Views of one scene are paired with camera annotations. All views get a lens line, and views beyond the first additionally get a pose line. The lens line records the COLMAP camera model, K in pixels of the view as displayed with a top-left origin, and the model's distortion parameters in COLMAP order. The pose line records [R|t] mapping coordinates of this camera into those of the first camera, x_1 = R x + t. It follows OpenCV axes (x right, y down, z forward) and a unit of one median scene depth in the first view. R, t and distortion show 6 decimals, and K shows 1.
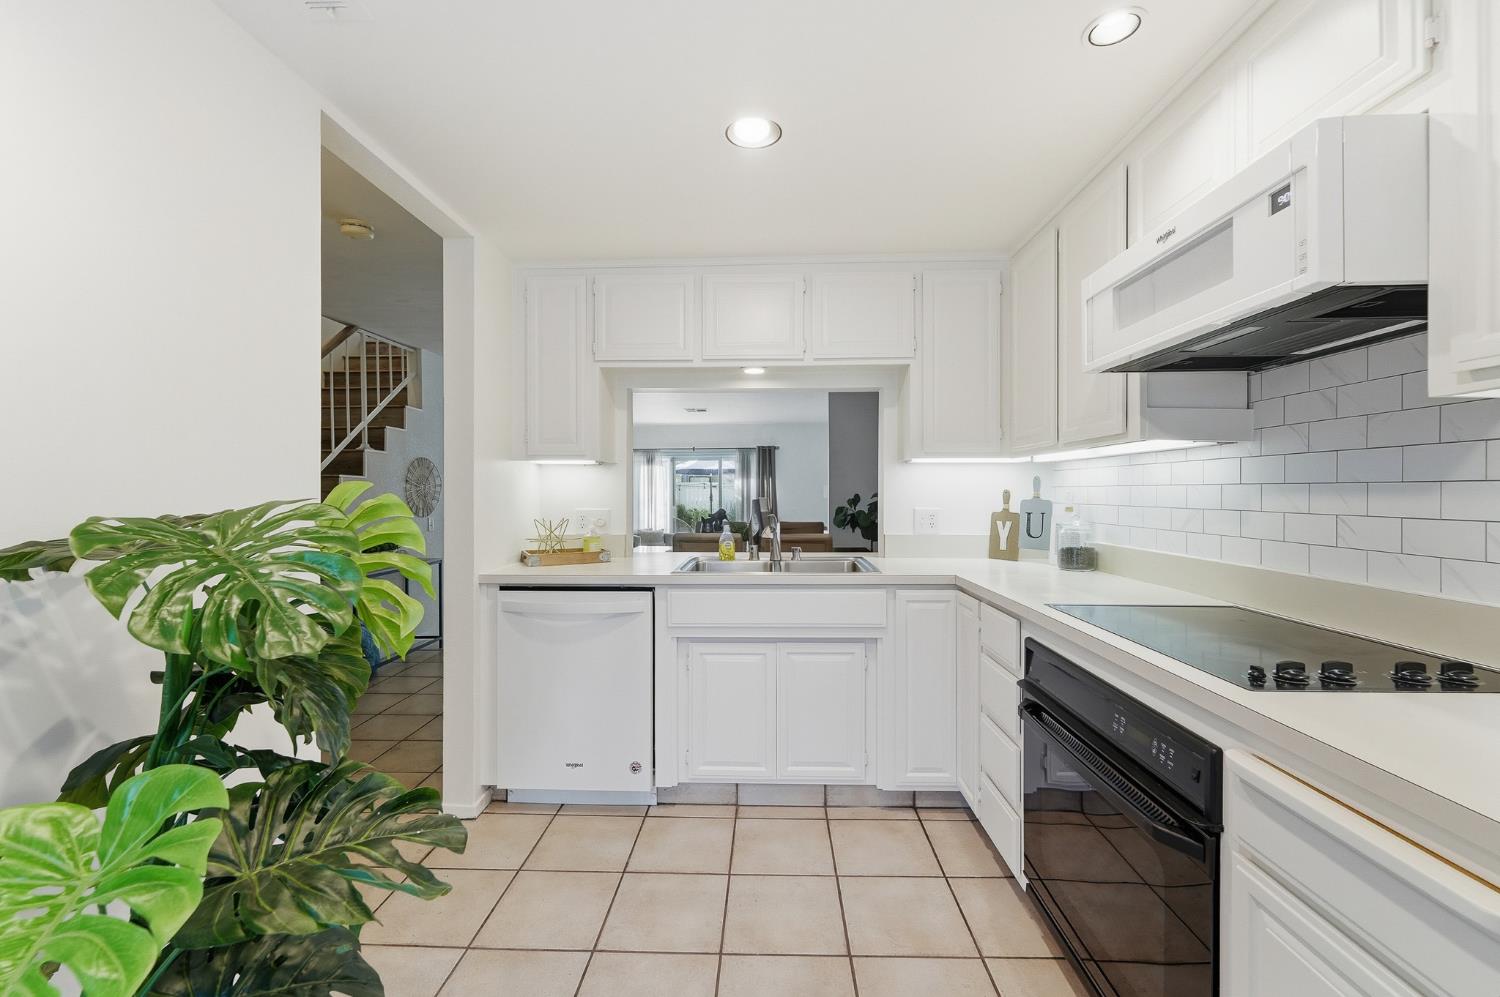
lens RADIAL K [[616.1, 0, 752.2], [0, 616.1, 505.4], [0, 0, 1]] dist [0.000886, -0.000199]
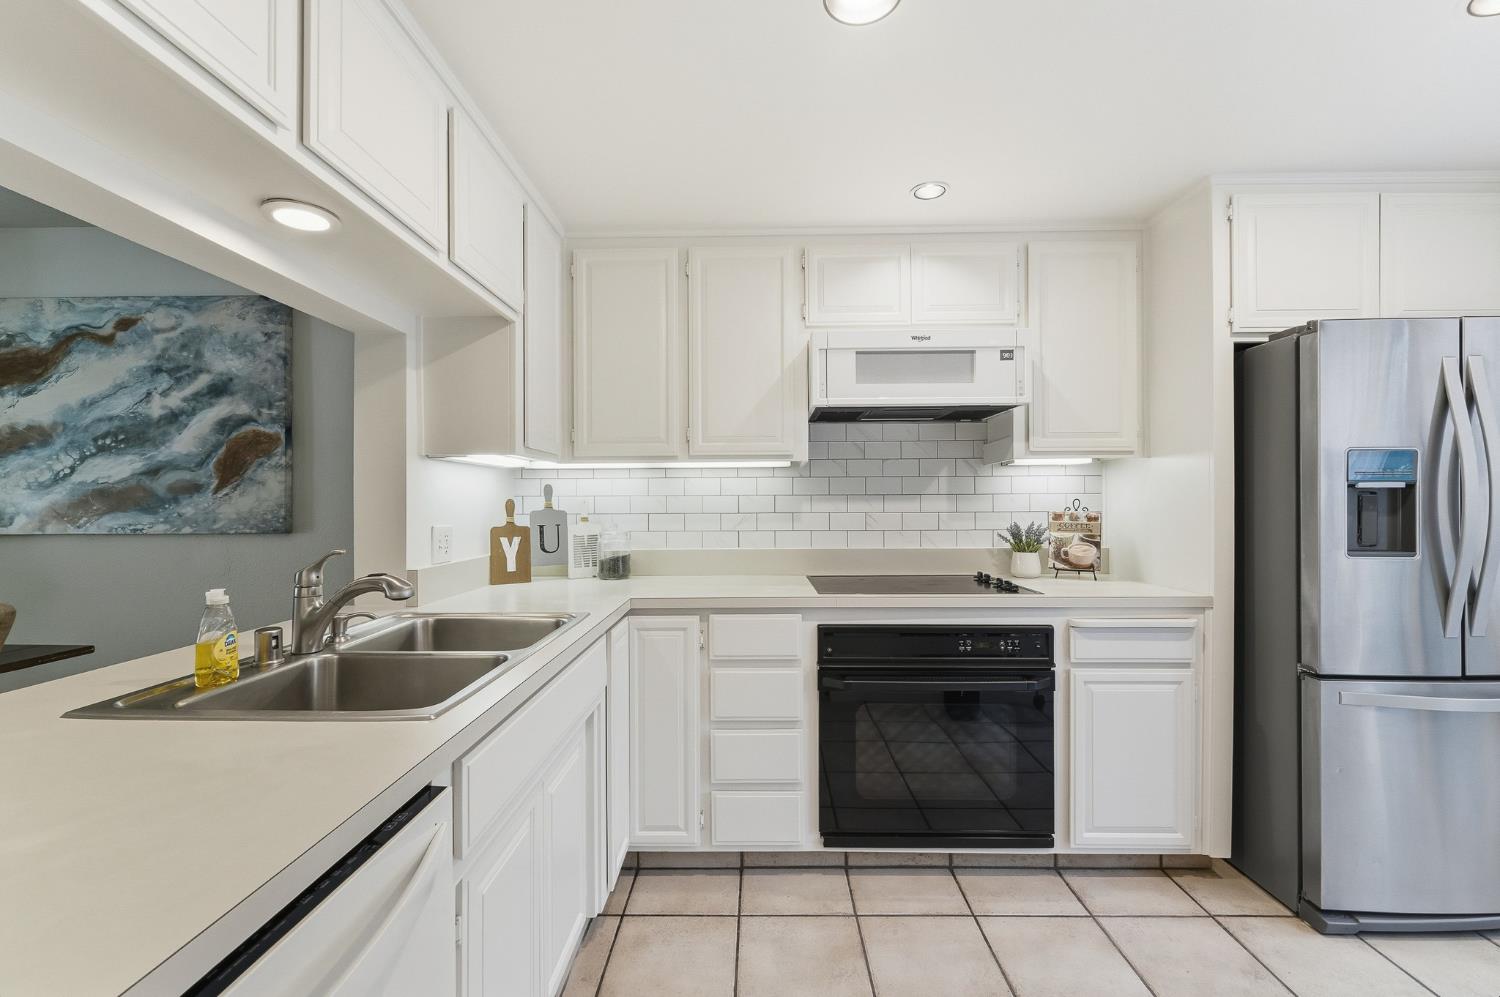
lens RADIAL K [[616.1, 0, 752.2], [0, 616.1, 505.4], [0, 0, 1]] dist [0.000886, -0.000199]
pose [[-0.019913, -0.003118, 0.999797, -0.545608], [0.028127, 0.999598, 0.003678, -0.013797], [-0.999406, 0.028194, -0.019817, 0.884771]]
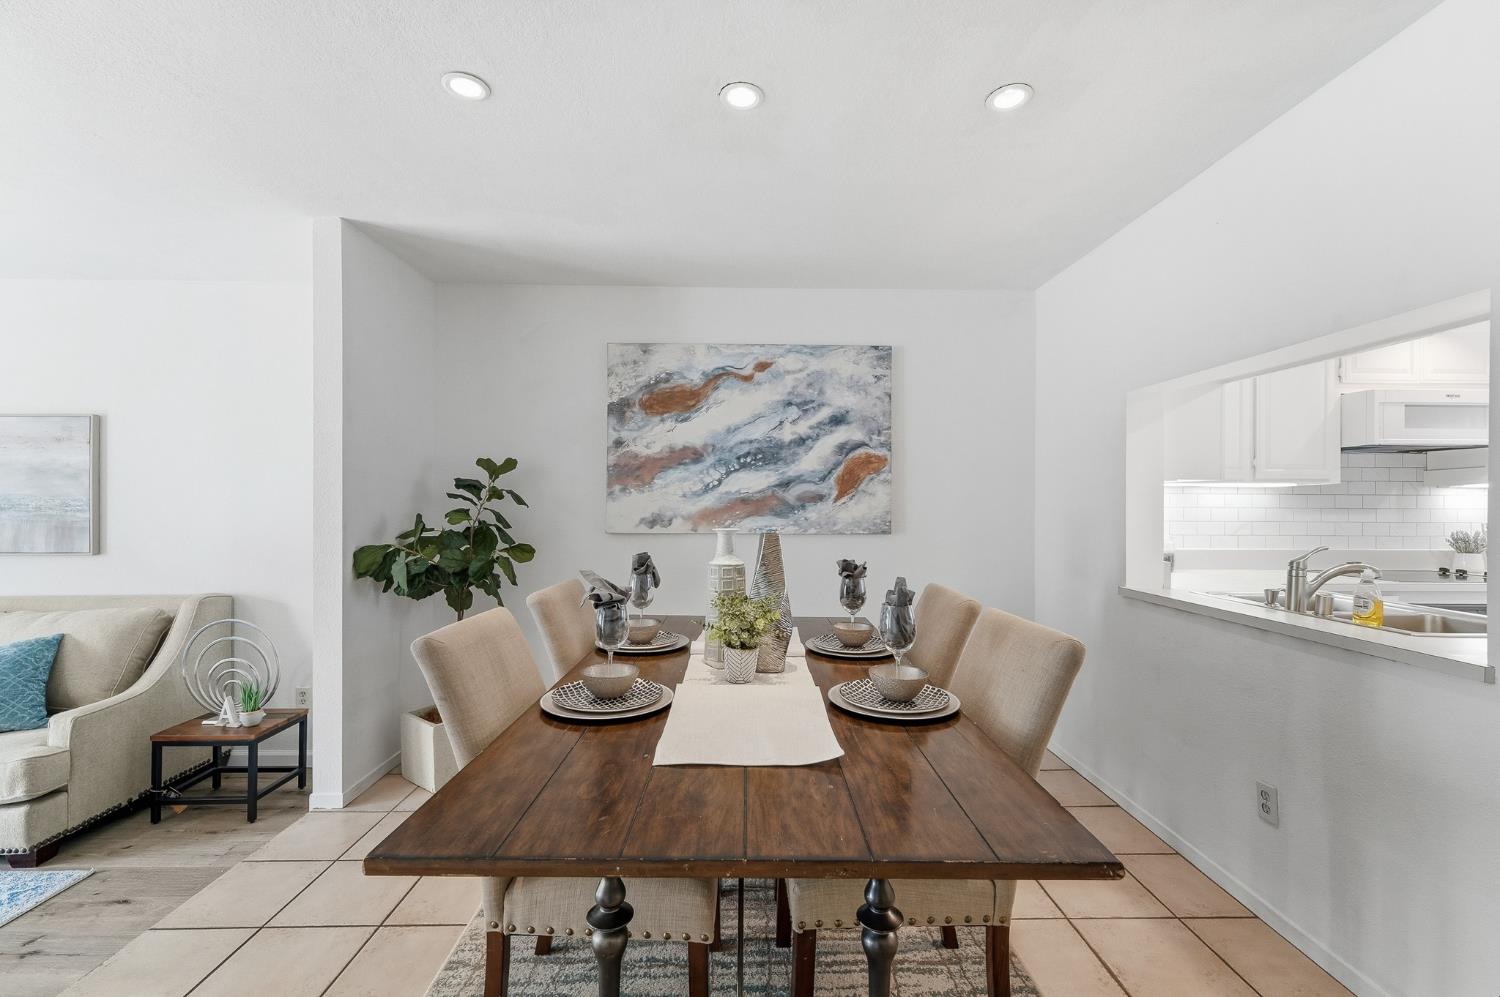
lens RADIAL K [[616.1, 0, 752.2], [0, 616.1, 505.4], [0, 0, 1]] dist [0.000886, -0.000199]
pose [[-0.054353, 0.004488, 0.998512, -0.814463], [0.017482, 0.999841, -0.003542, -0.051362], [-0.998369, 0.017264, -0.054423, 2.154245]]
